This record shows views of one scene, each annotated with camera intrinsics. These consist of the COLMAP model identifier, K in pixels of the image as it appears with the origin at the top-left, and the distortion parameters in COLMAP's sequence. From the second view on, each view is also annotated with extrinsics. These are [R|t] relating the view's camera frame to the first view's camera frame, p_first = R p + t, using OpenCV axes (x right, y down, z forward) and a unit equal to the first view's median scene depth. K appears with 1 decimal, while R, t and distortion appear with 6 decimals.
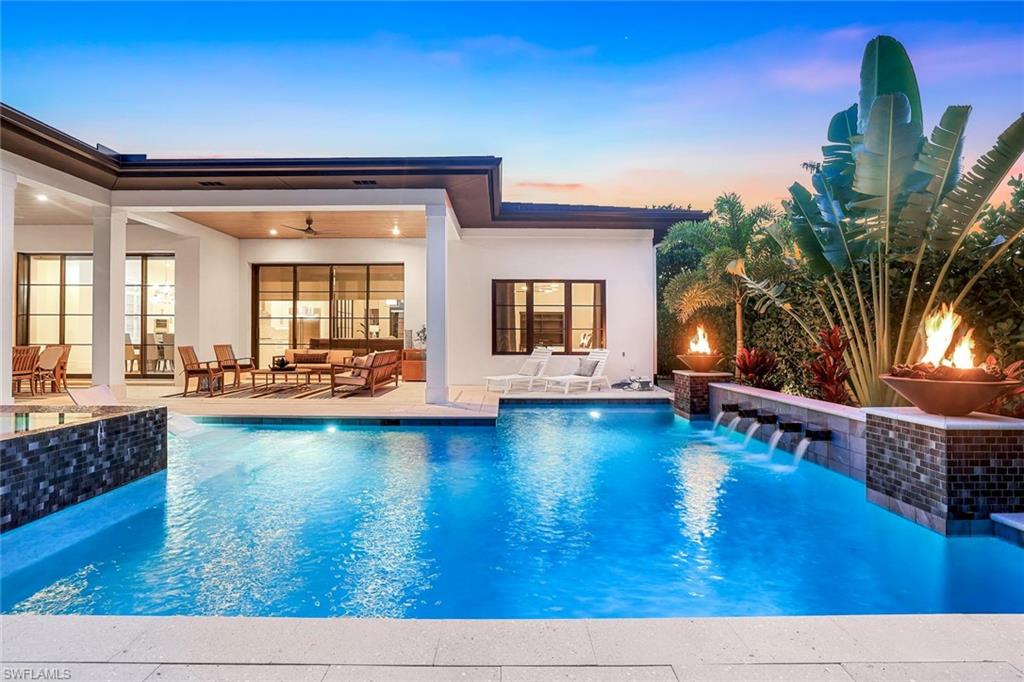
lens RADIAL K [[459.9, 0, 503.6], [0, 459.9, 334.7], [0, 0, 1]] dist [-0.044139, 0.016495]
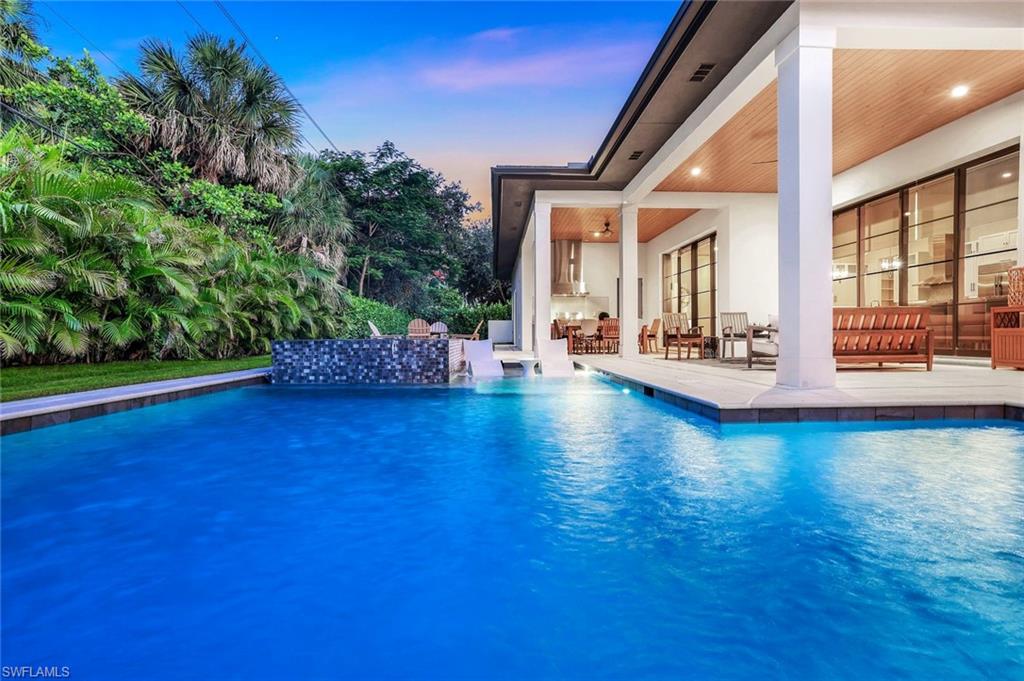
lens RADIAL K [[459.9, 0, 503.6], [0, 459.9, 334.2], [0, 0, 1]] dist [-0.044139, 0.016495]
pose [[0.018876, -0.007101, -0.999797, 0.330563], [0.012868, 0.999894, -0.006859, 0.071054], [0.999739, -0.012736, 0.018966, 0.528363]]
